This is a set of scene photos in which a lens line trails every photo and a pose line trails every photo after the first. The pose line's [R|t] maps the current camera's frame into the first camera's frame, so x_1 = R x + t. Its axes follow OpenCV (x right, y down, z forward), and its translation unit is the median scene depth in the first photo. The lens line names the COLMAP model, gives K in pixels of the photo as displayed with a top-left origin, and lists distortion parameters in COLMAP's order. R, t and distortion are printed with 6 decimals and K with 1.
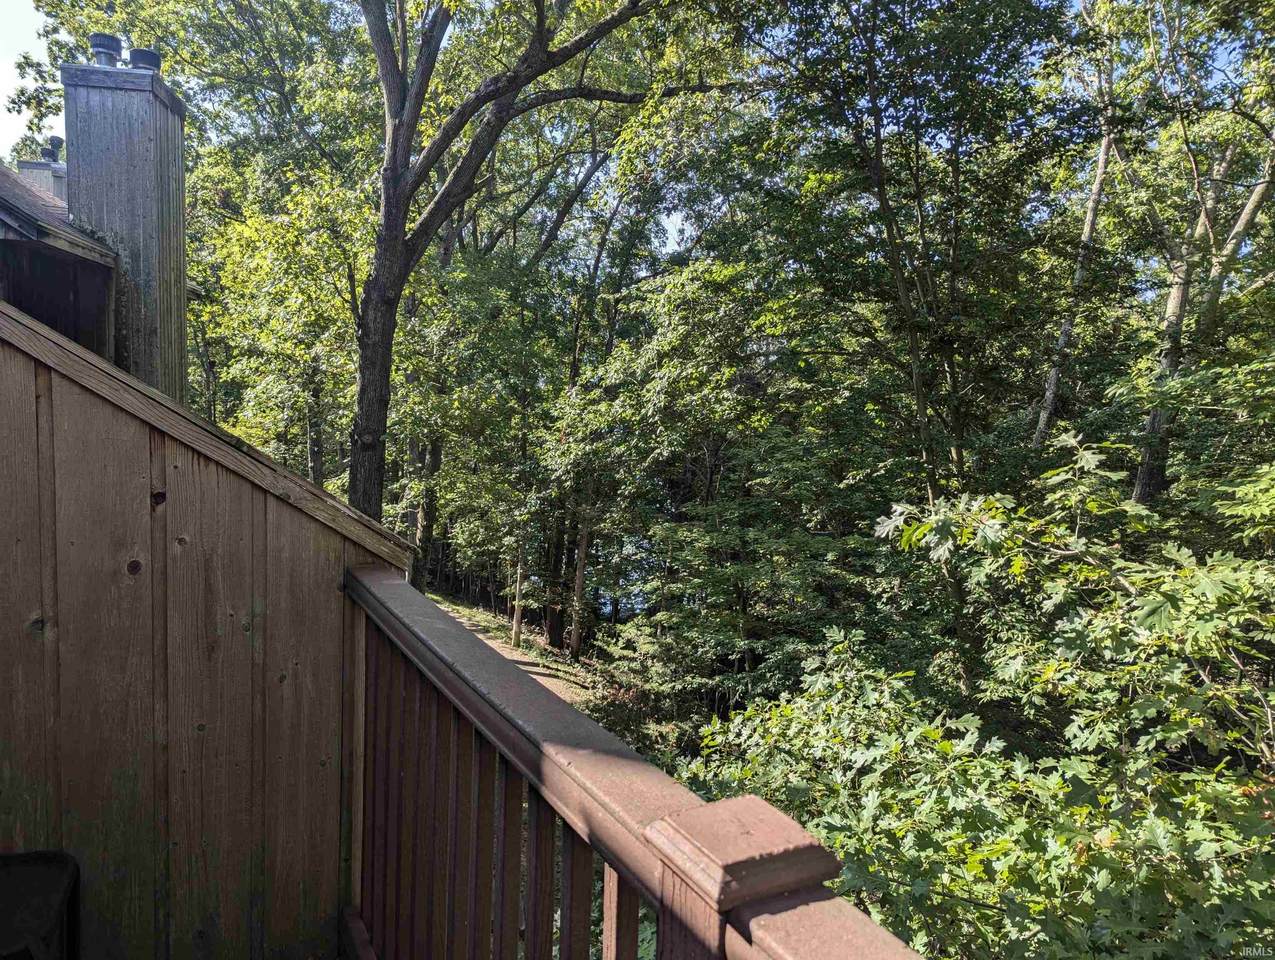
lens RADIAL K [[900.8, 0, 638.5], [0, 900.8, 480.3], [0, 0, 1]] dist [0.072576, -0.044709]
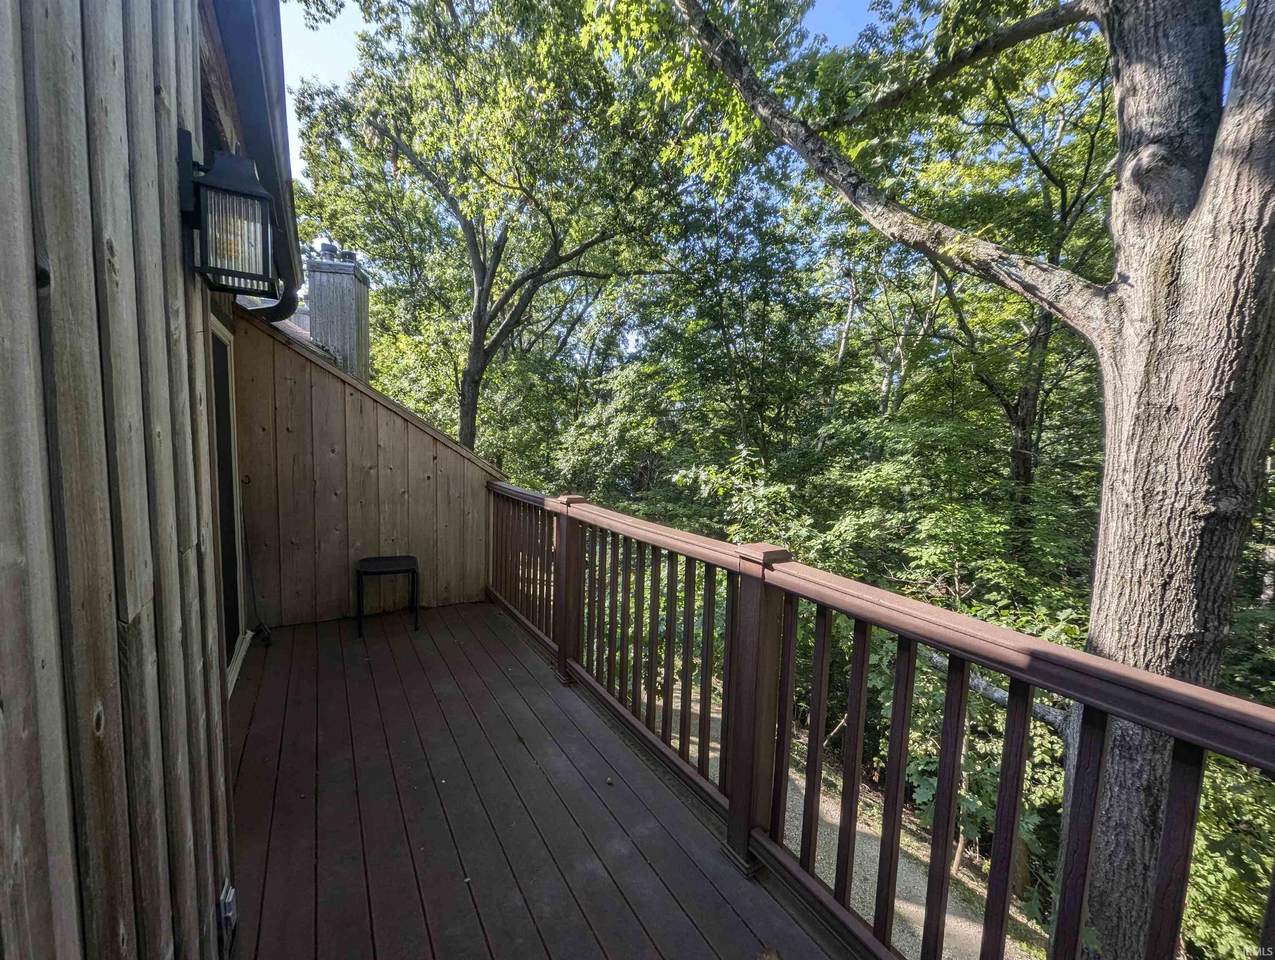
lens RADIAL K [[537.4, 0, 643.7], [0, 537.4, 486.1], [0, 0, 1]] dist [-0.004972, -0.000145]
pose [[0.998857, -0.001946, 0.047766, 0.020102], [0.001672, 0.999982, 0.005786, 0.013950], [-0.047777, -0.005699, 0.998842, -0.128464]]
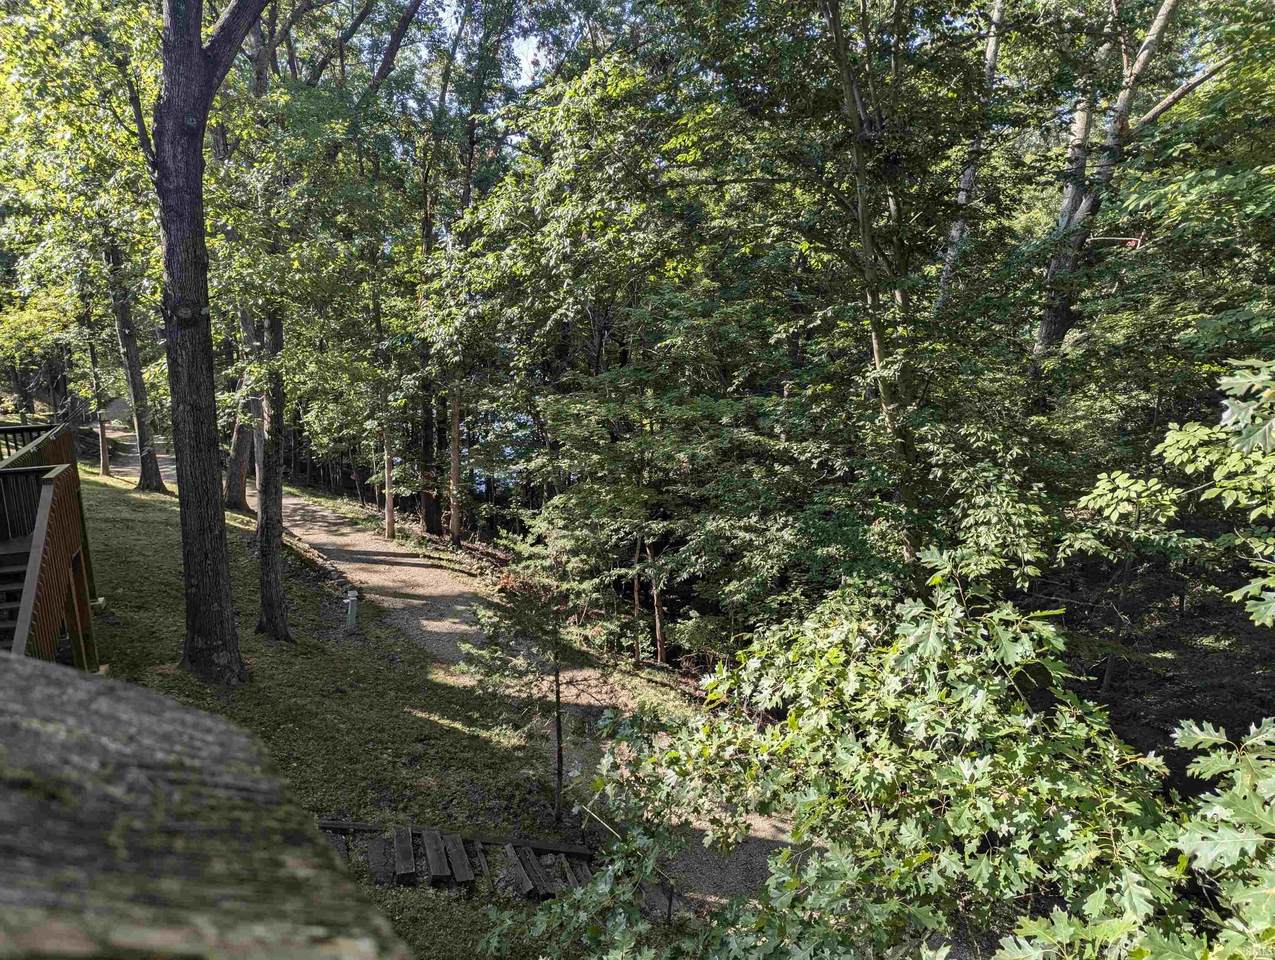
lens RADIAL K [[900.8, 0, 635.2], [0, 900.8, 475.2], [0, 0, 1]] dist [0.072576, -0.044709]
pose [[0.986810, -0.075883, 0.142993, -0.031013], [0.054907, 0.987861, 0.145314, -0.000340], [-0.152284, -0.135546, 0.978998, 0.119892]]
